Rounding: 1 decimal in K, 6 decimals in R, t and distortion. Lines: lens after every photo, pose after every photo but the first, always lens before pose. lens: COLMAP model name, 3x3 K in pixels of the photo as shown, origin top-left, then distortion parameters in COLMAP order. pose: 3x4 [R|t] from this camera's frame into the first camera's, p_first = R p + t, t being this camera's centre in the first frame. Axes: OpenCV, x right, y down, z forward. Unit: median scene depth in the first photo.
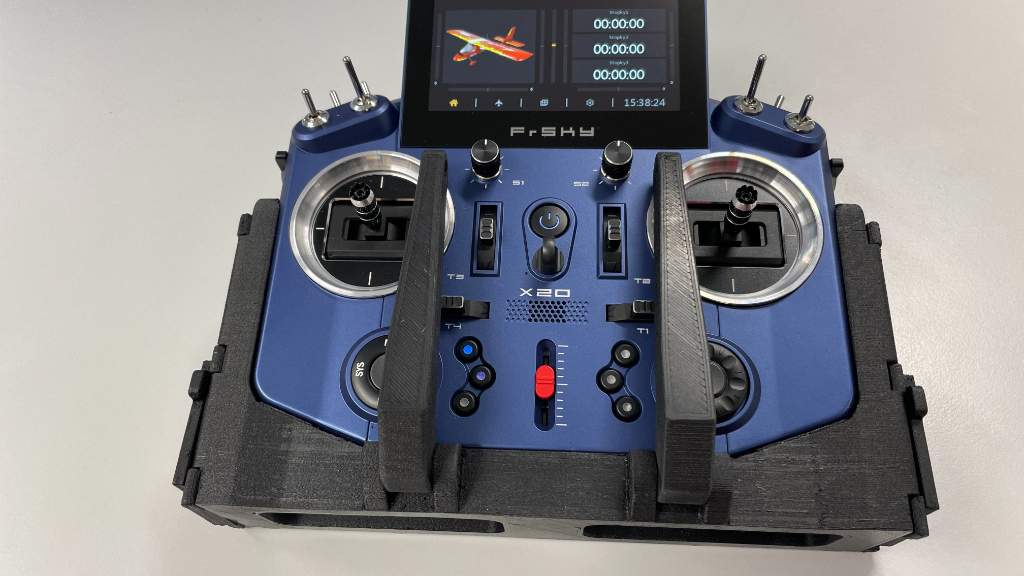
lens RADIAL K [[790.5, 0, 512.0], [0, 790.5, 288.0], [0, 0, 1]] dist [0.064840, -0.115792]
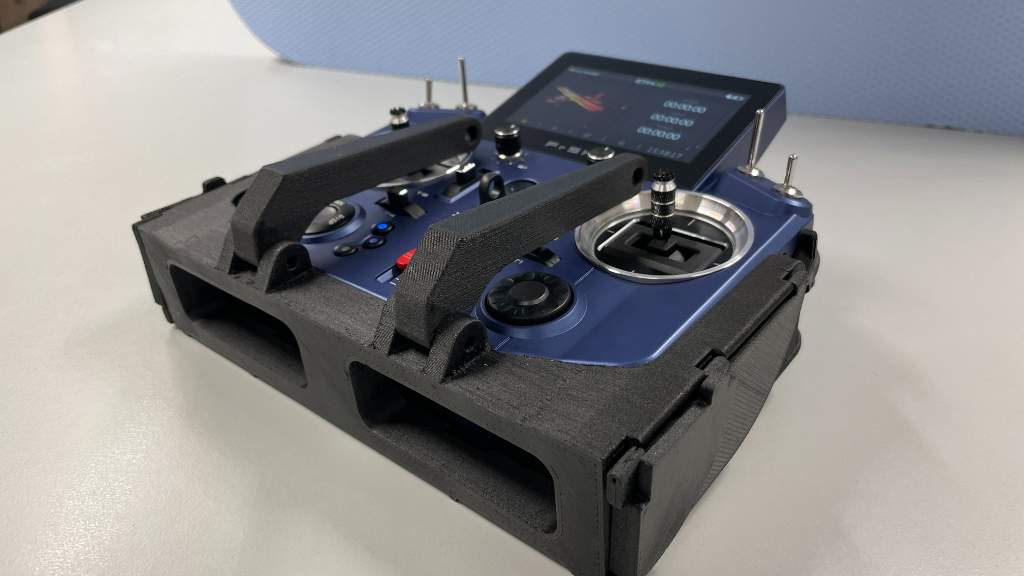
lens RADIAL K [[790.5, 0, 512.0], [0, 790.5, 288.0], [0, 0, 1]] dist [0.064840, -0.115792]
pose [[0.795838, 0.321204, -0.513293, 0.620596], [-0.532876, 0.774092, -0.341796, 0.386636], [0.287550, 0.545535, 0.787214, 0.206976]]
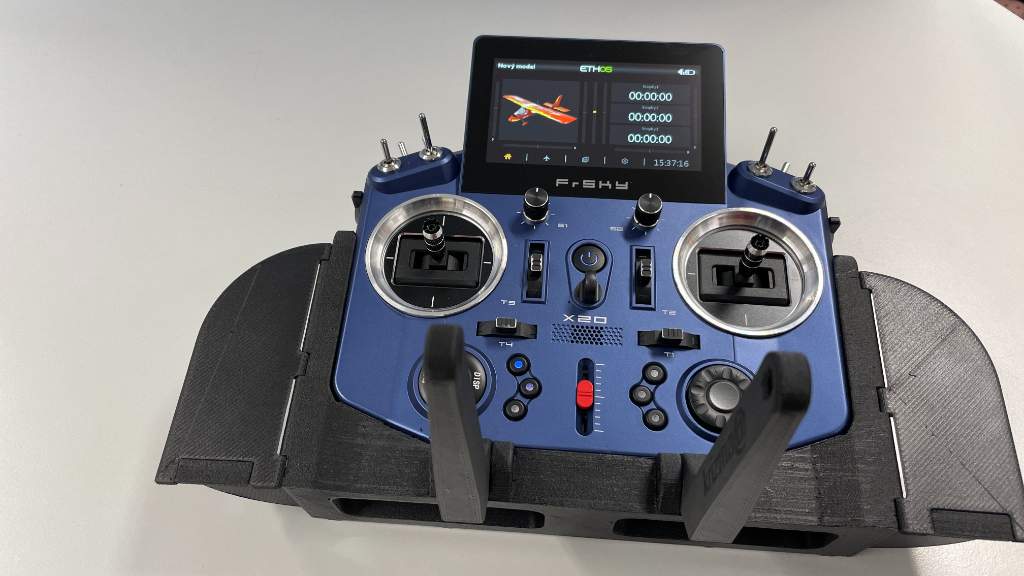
lens RADIAL K [[790.5, 0, 512.0], [0, 790.5, 288.0], [0, 0, 1]] dist [0.064840, -0.115792]
pose [[0.999027, 0.041628, 0.014558, -0.078934], [-0.040378, 0.996165, -0.077619, 0.051393], [-0.017733, 0.076956, 0.996877, -0.151507]]
